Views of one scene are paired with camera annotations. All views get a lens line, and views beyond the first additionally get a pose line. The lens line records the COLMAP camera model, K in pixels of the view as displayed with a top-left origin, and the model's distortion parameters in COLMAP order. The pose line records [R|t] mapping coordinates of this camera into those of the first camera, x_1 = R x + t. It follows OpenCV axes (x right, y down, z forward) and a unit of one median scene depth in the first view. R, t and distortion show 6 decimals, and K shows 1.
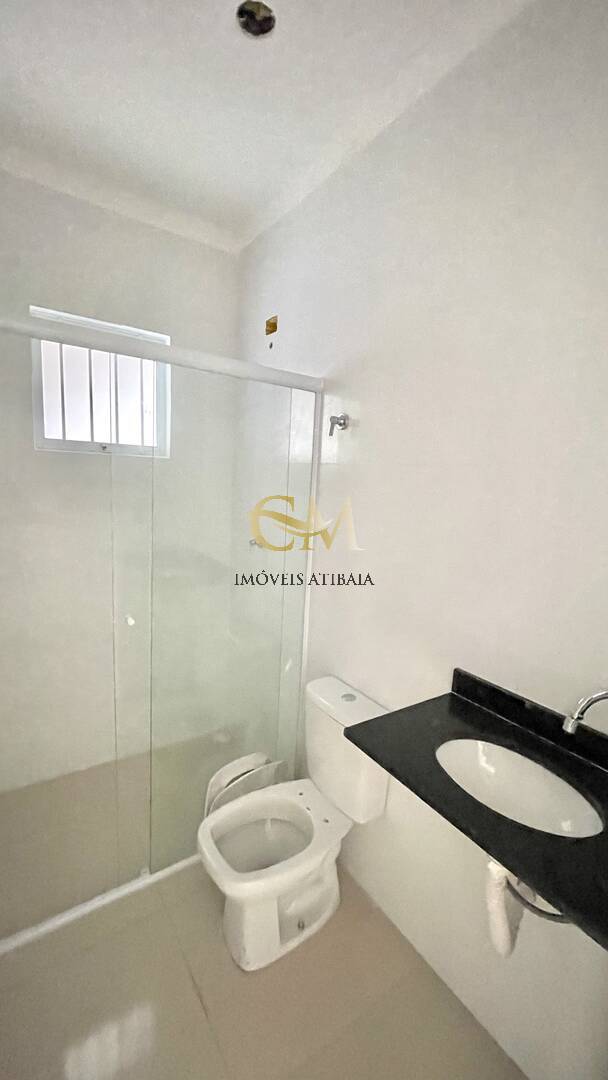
lens RADIAL K [[435.6, 0, 304.0], [0, 435.6, 540.0], [0, 0, 1]] dist [-0.000364, 0.000752]
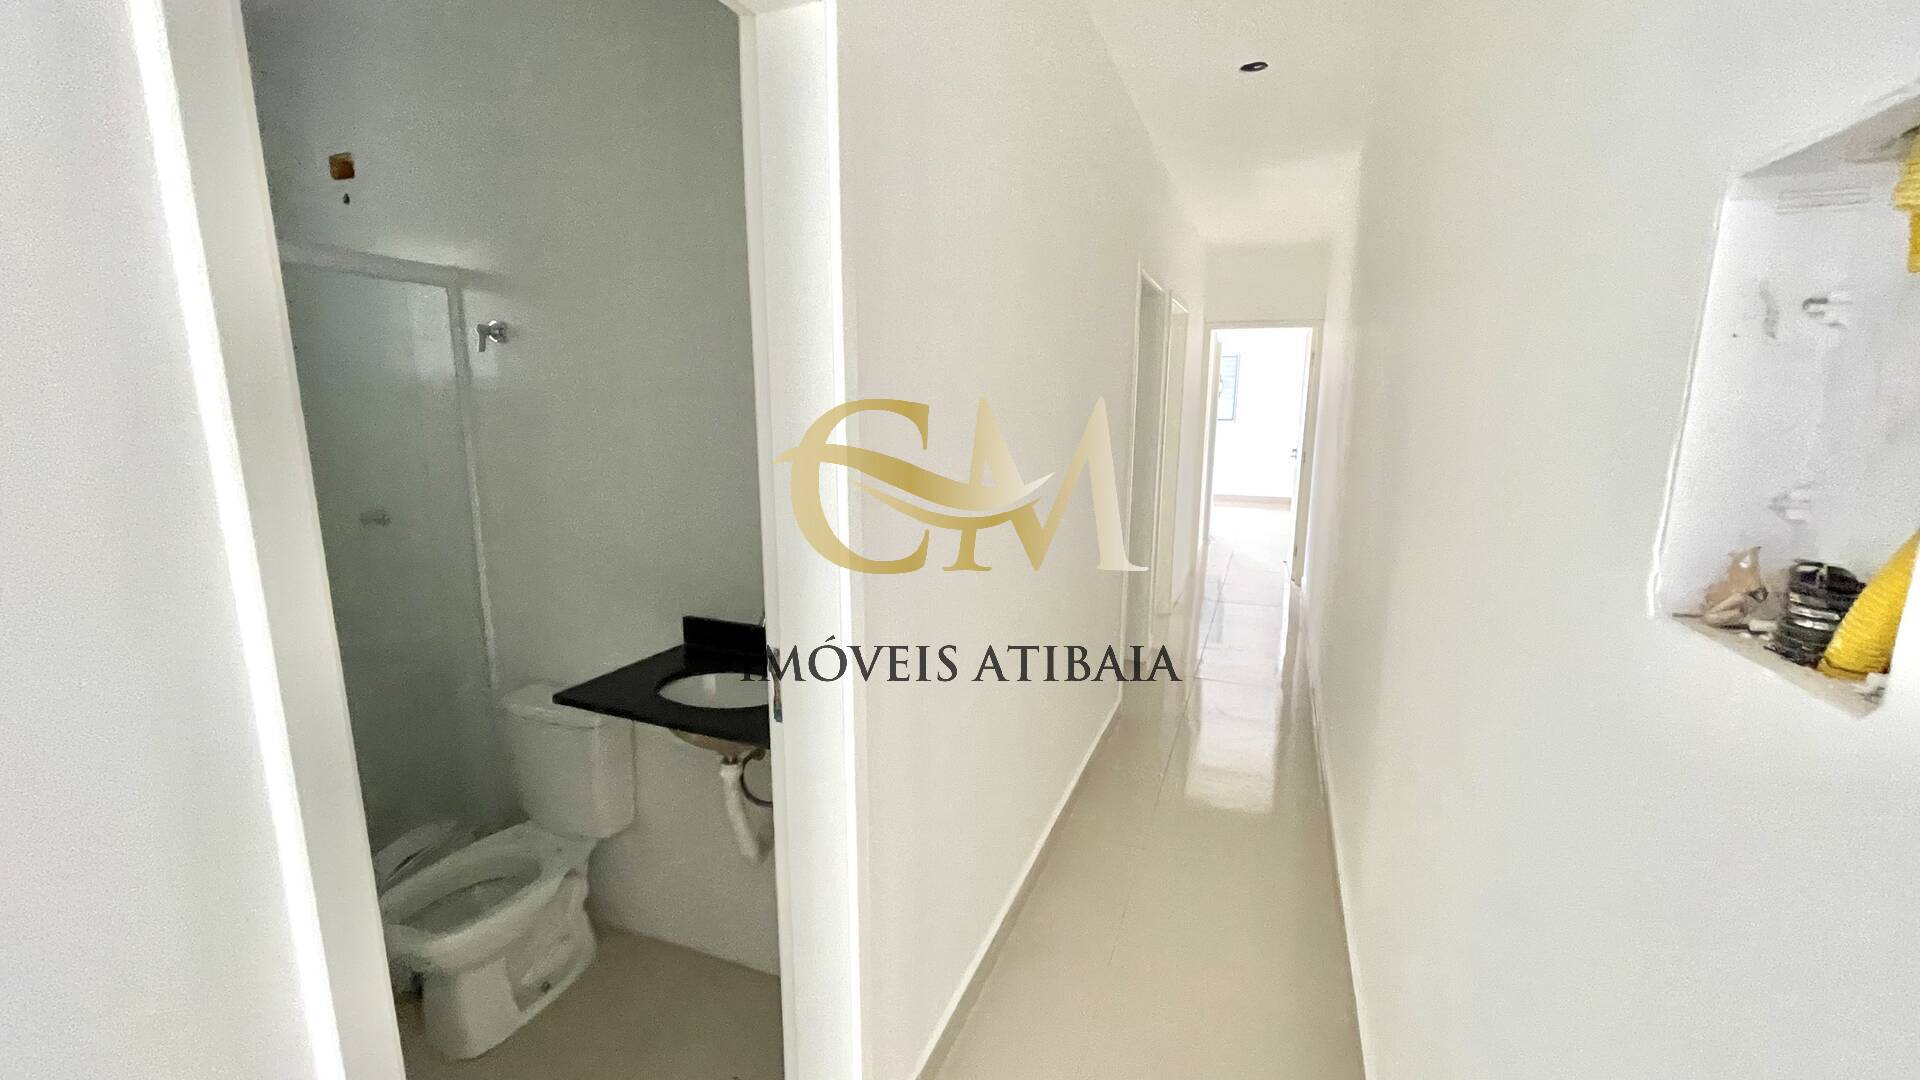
lens RADIAL K [[774.5, 0, 960.0], [0, 774.5, 540.0], [0, 0, 1]] dist [-0.000364, 0.000752]
pose [[0.833900, -0.146138, 0.532217, -0.007404], [0.116366, 0.989185, 0.089287, 0.043766], [-0.539509, -0.012524, 0.841886, -0.498298]]
